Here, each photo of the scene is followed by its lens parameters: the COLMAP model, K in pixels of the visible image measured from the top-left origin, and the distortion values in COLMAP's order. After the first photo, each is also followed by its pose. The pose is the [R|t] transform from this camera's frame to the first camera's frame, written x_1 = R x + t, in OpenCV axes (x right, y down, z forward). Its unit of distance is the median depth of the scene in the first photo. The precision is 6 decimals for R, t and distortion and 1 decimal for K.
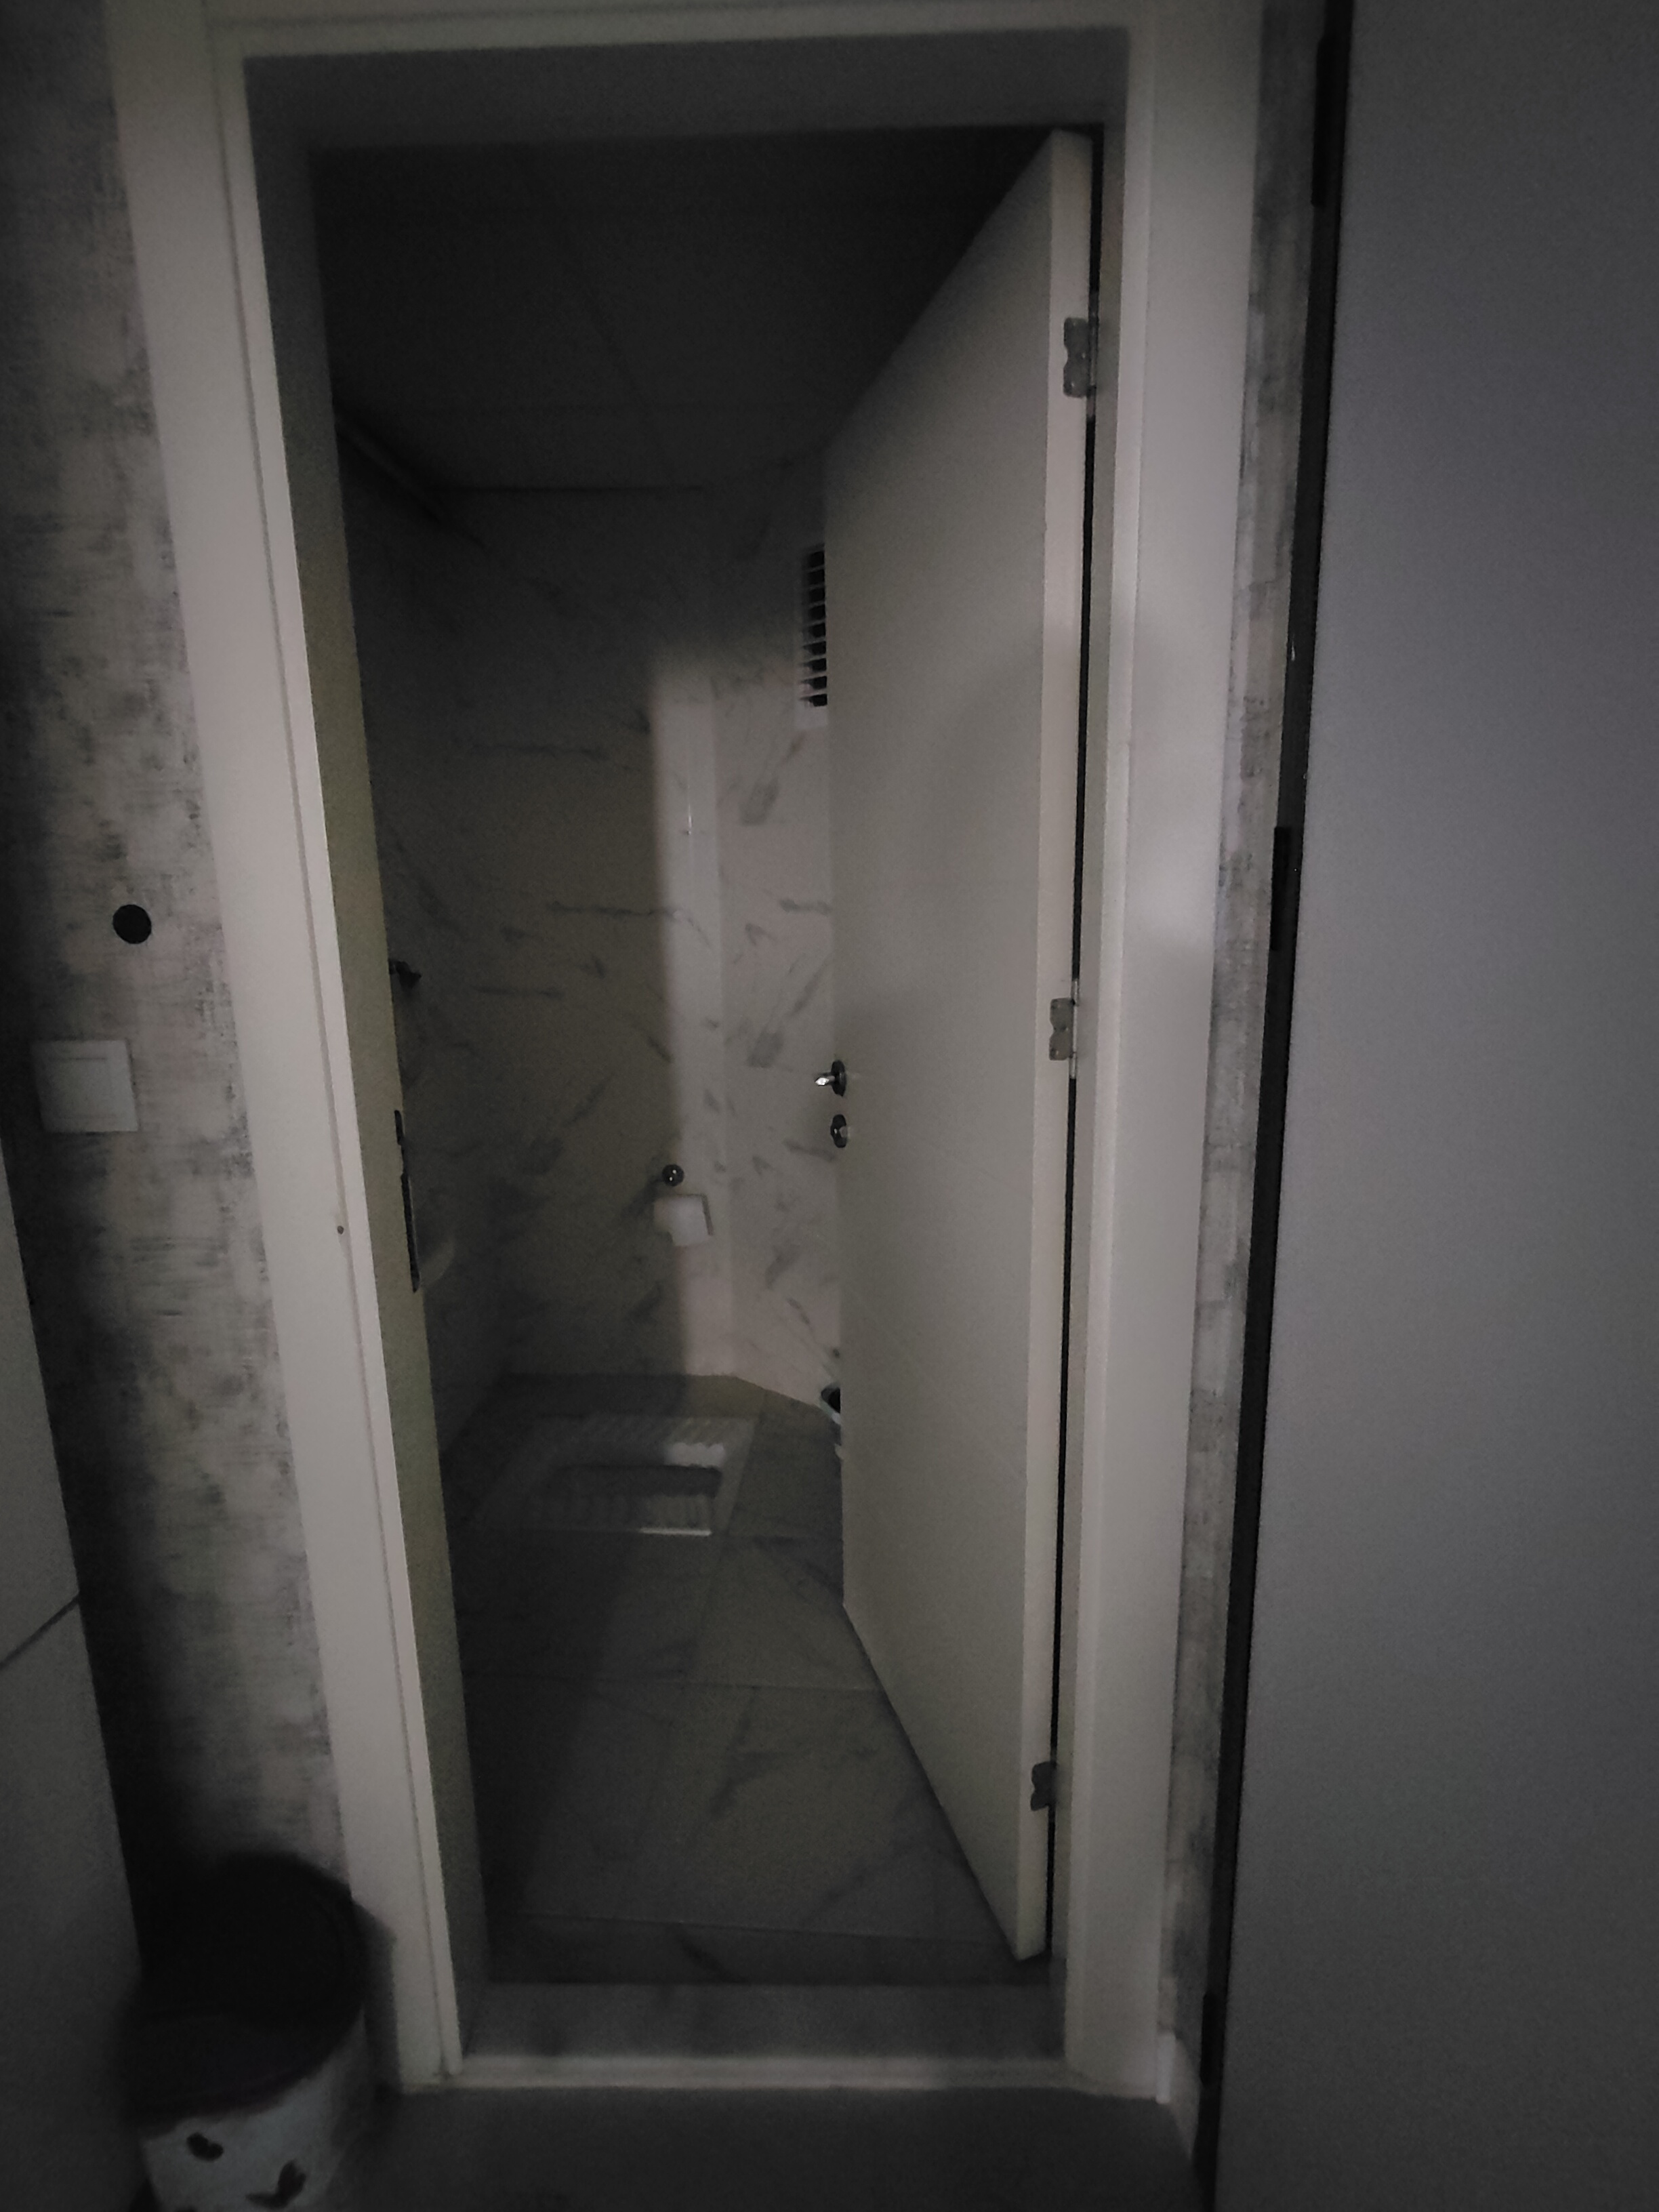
lens RADIAL K [[1051.5, 0, 833.6], [0, 1051.5, 1097.4], [0, 0, 1]] dist [-0.010025, 0.006184]
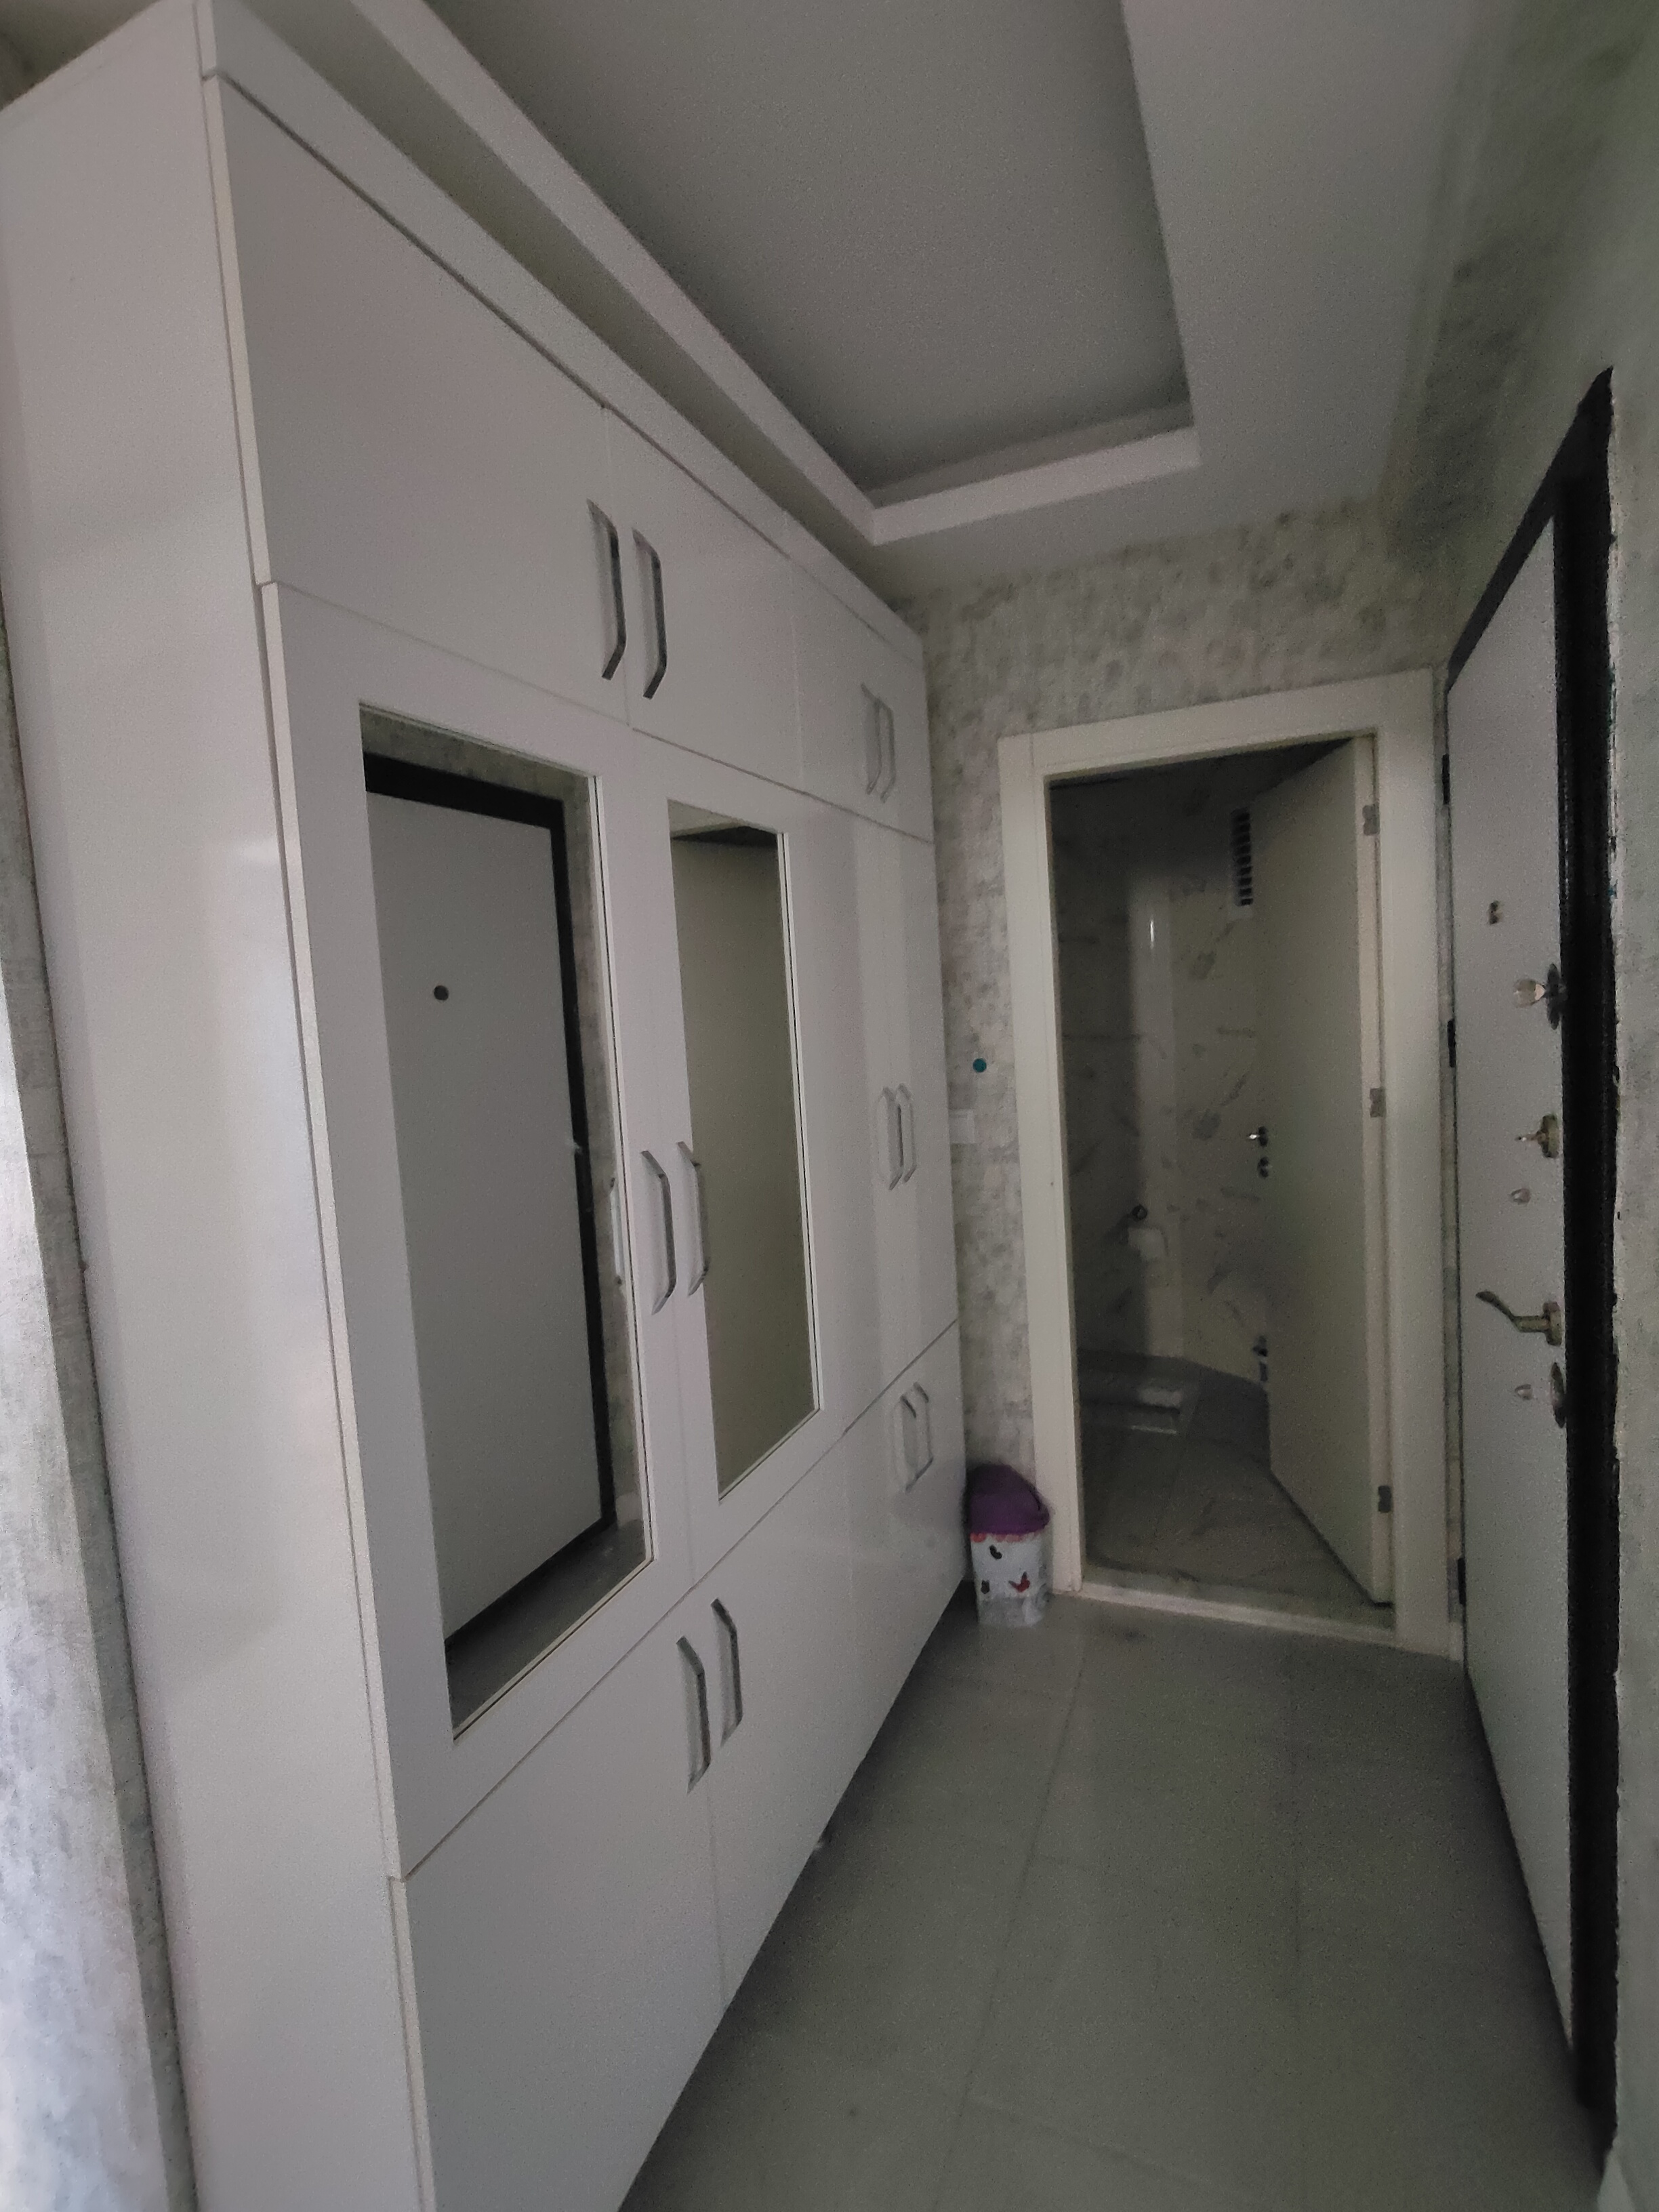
lens RADIAL K [[1051.5, 0, 824.0], [0, 1051.5, 1103.0], [0, 0, 1]] dist [-0.010025, 0.006184]
pose [[0.927441, -0.010667, -0.373817, -0.027437], [-0.022639, 0.996158, -0.084593, 0.130971], [0.373284, 0.086918, 0.923637, -1.282023]]
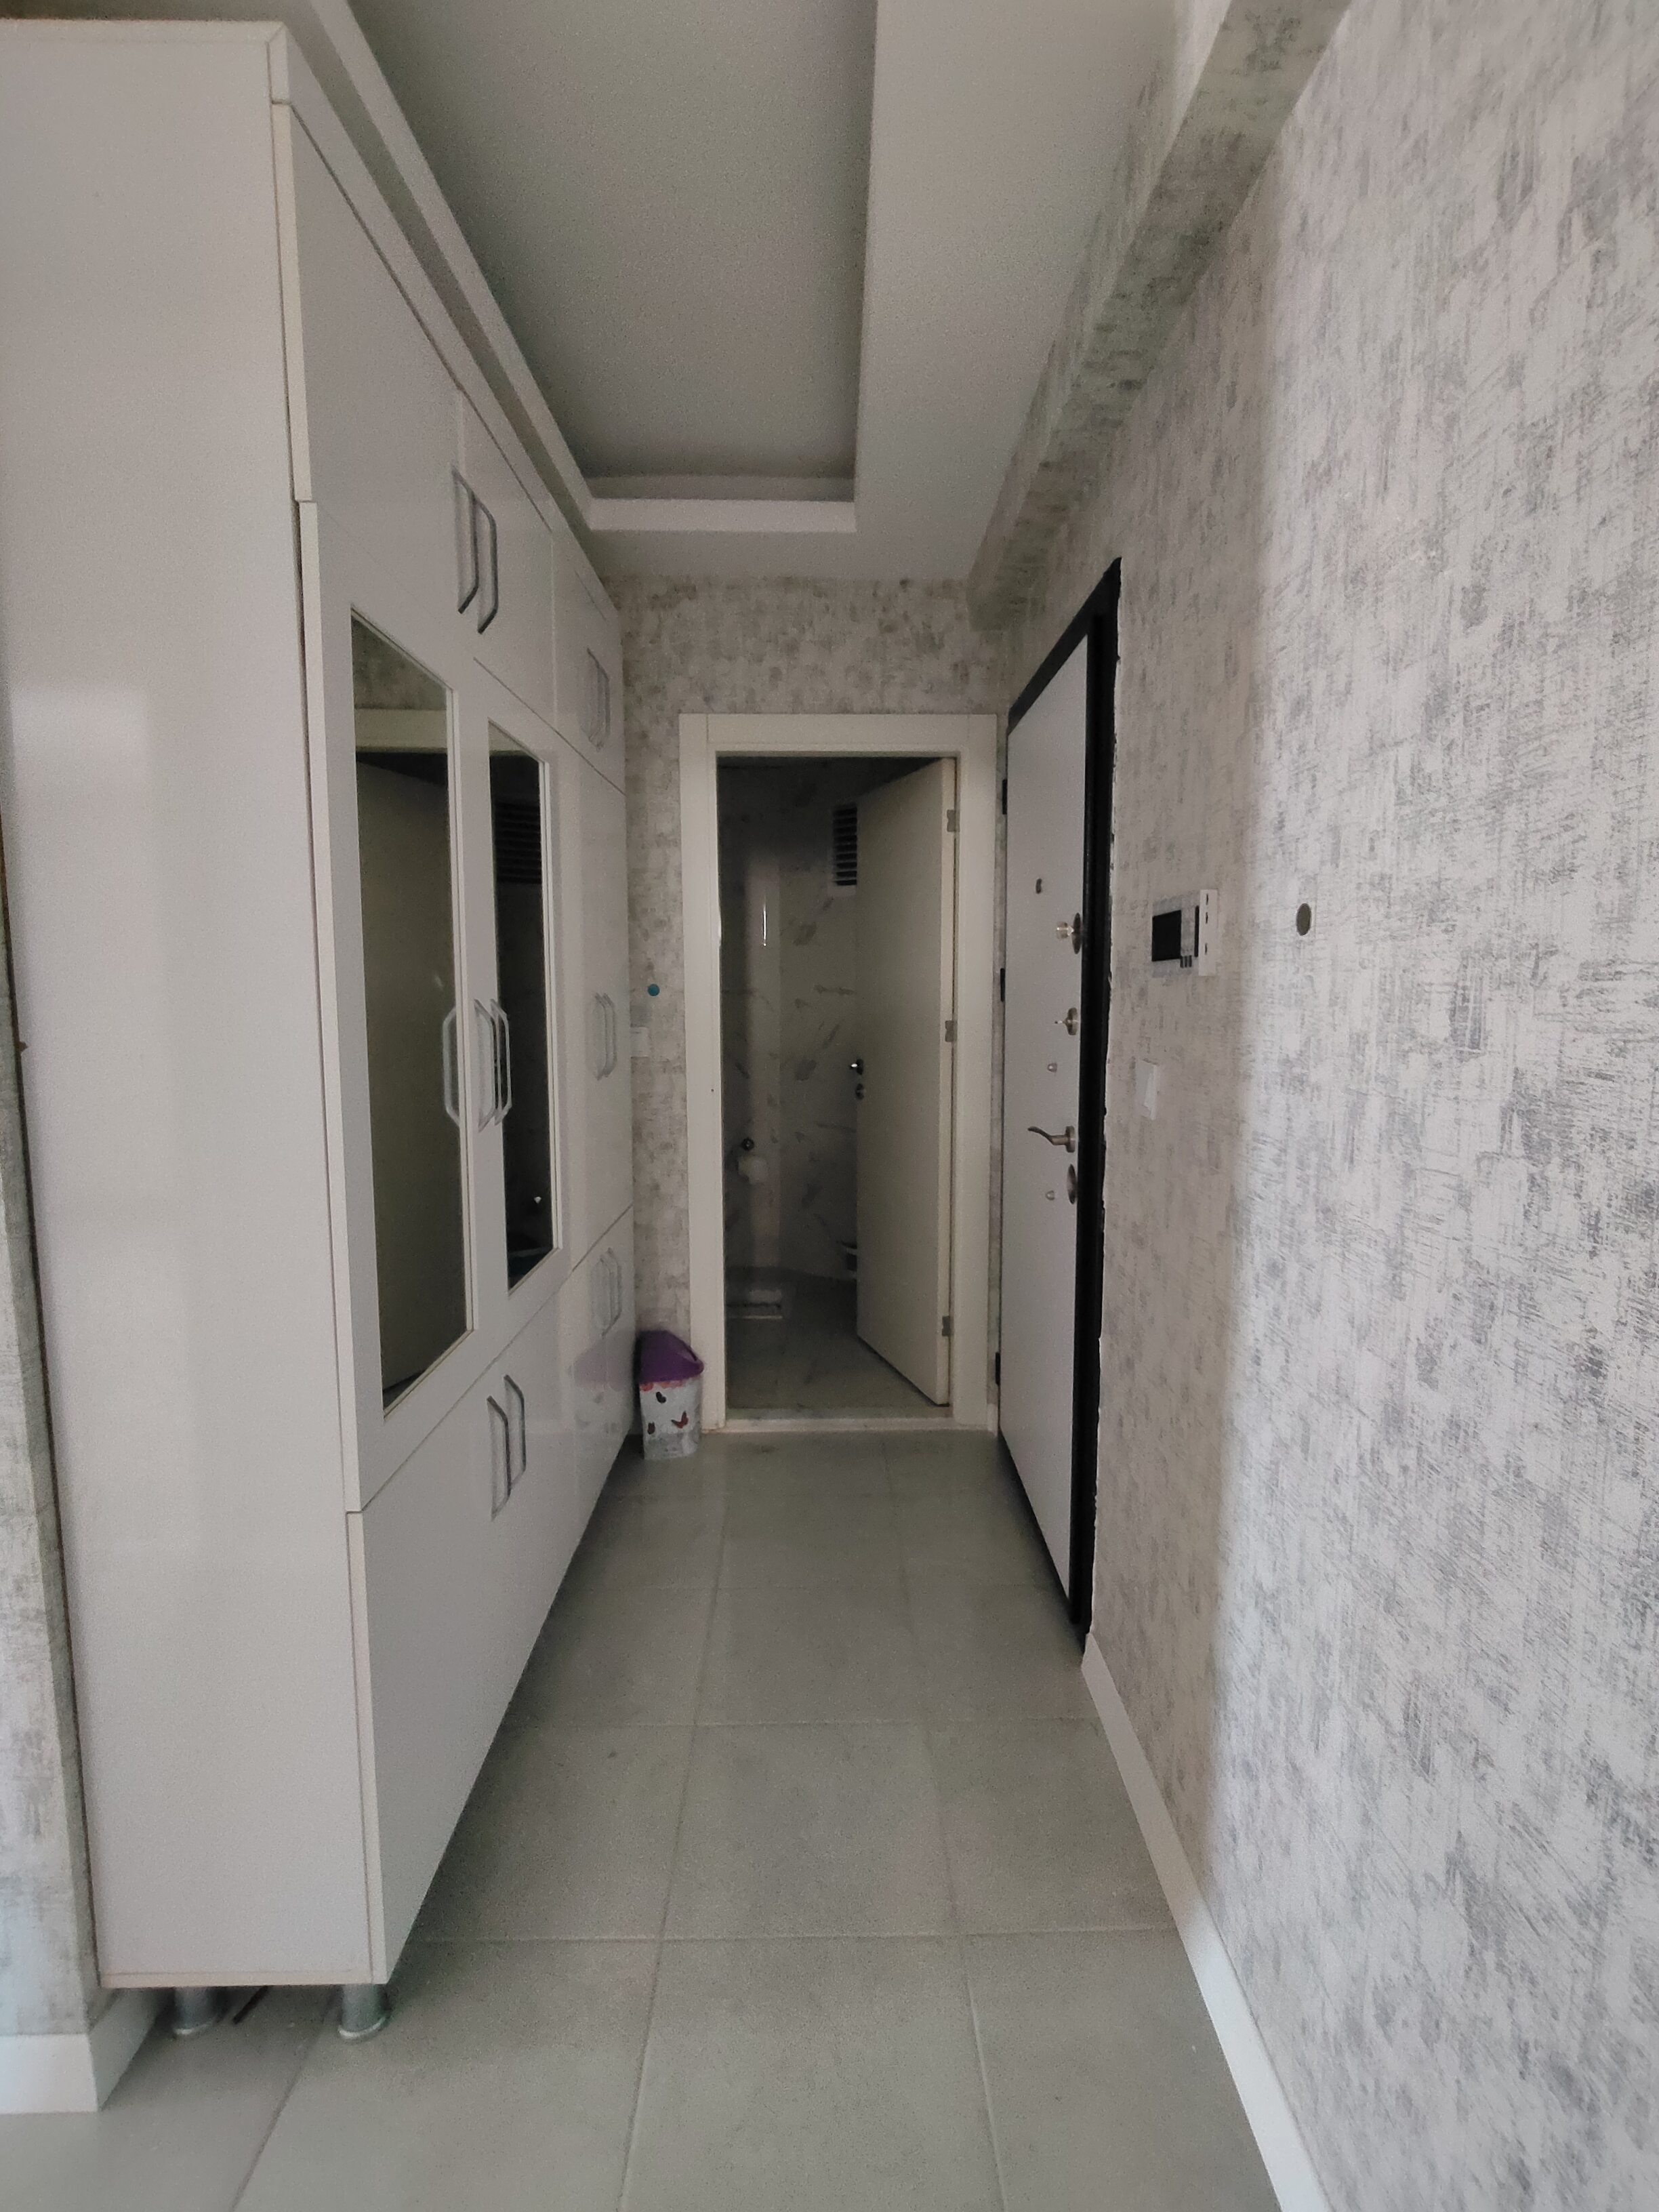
lens RADIAL K [[1051.5, 0, 838.3], [0, 1051.5, 1110.6], [0, 0, 1]] dist [-0.010025, 0.006184]
pose [[0.998913, 0.010787, 0.045347, -0.199984], [-0.007618, 0.997554, -0.069479, 0.325347], [-0.045986, 0.069058, 0.996552, -1.700434]]
